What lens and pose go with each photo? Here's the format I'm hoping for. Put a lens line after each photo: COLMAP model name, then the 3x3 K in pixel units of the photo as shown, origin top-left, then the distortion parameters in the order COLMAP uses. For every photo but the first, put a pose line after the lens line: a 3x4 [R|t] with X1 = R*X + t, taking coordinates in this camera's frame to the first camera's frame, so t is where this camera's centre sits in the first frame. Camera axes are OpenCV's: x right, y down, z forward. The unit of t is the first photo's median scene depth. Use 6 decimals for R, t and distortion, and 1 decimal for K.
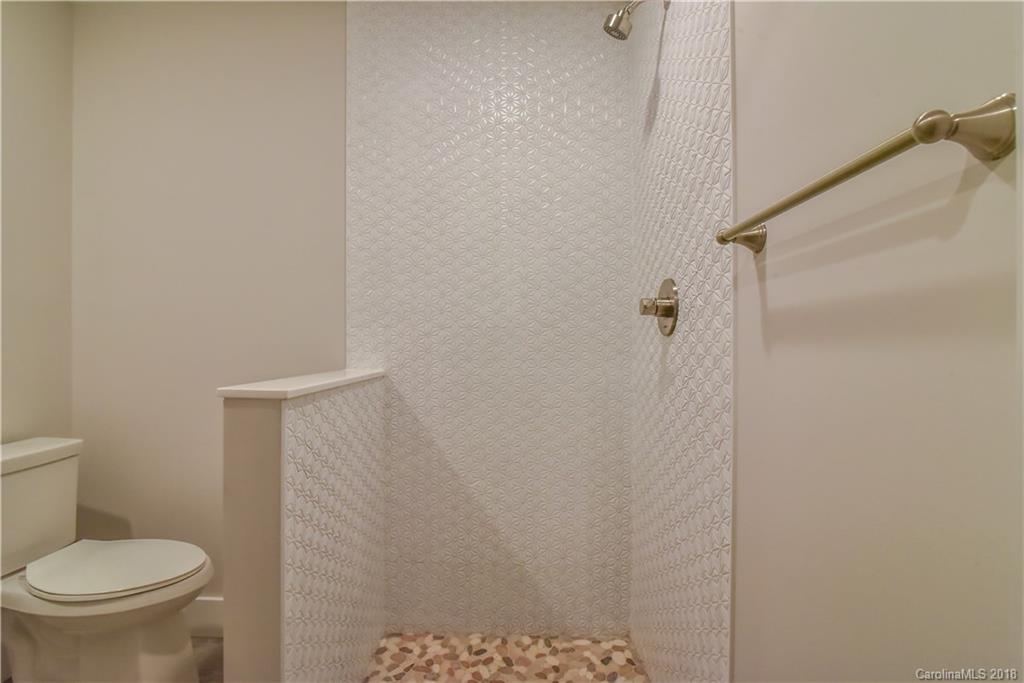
lens RADIAL K [[493.5, 0, 510.8], [0, 493.5, 343.1], [0, 0, 1]] dist [-0.016955, -0.000724]
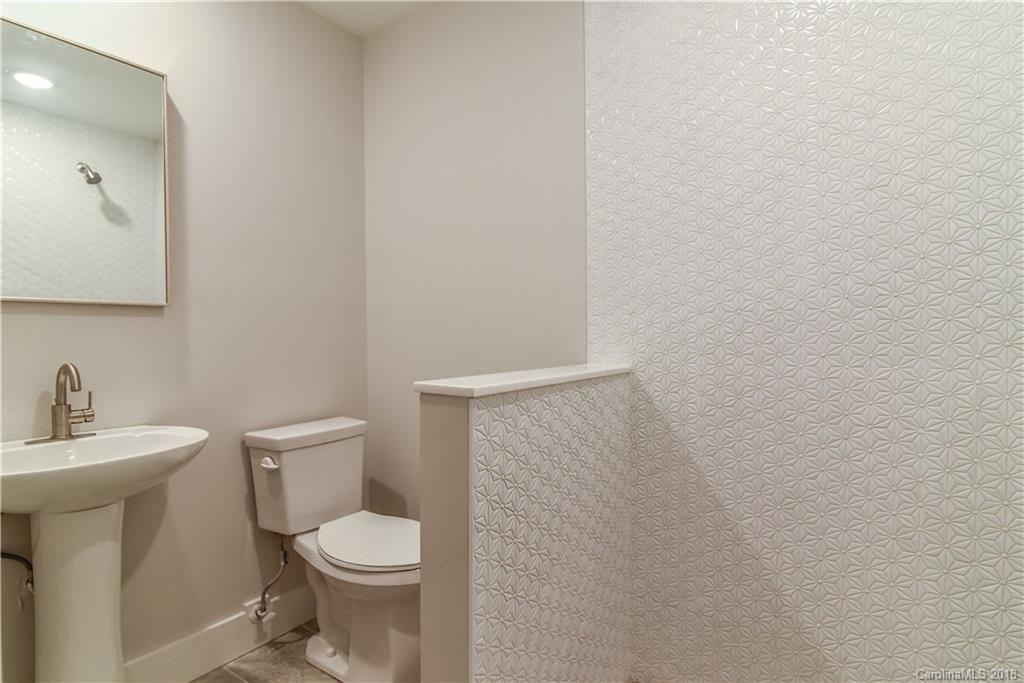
lens RADIAL K [[531.1, 0, 513.3], [0, 531.1, 344.9], [0, 0, 1]] dist [-0.009830, -0.001624]
pose [[0.835732, 0.001267, -0.549136, 0.072044], [0.009876, 0.999801, 0.017337, 0.002382], [0.549049, -0.019913, 0.835553, 0.144090]]
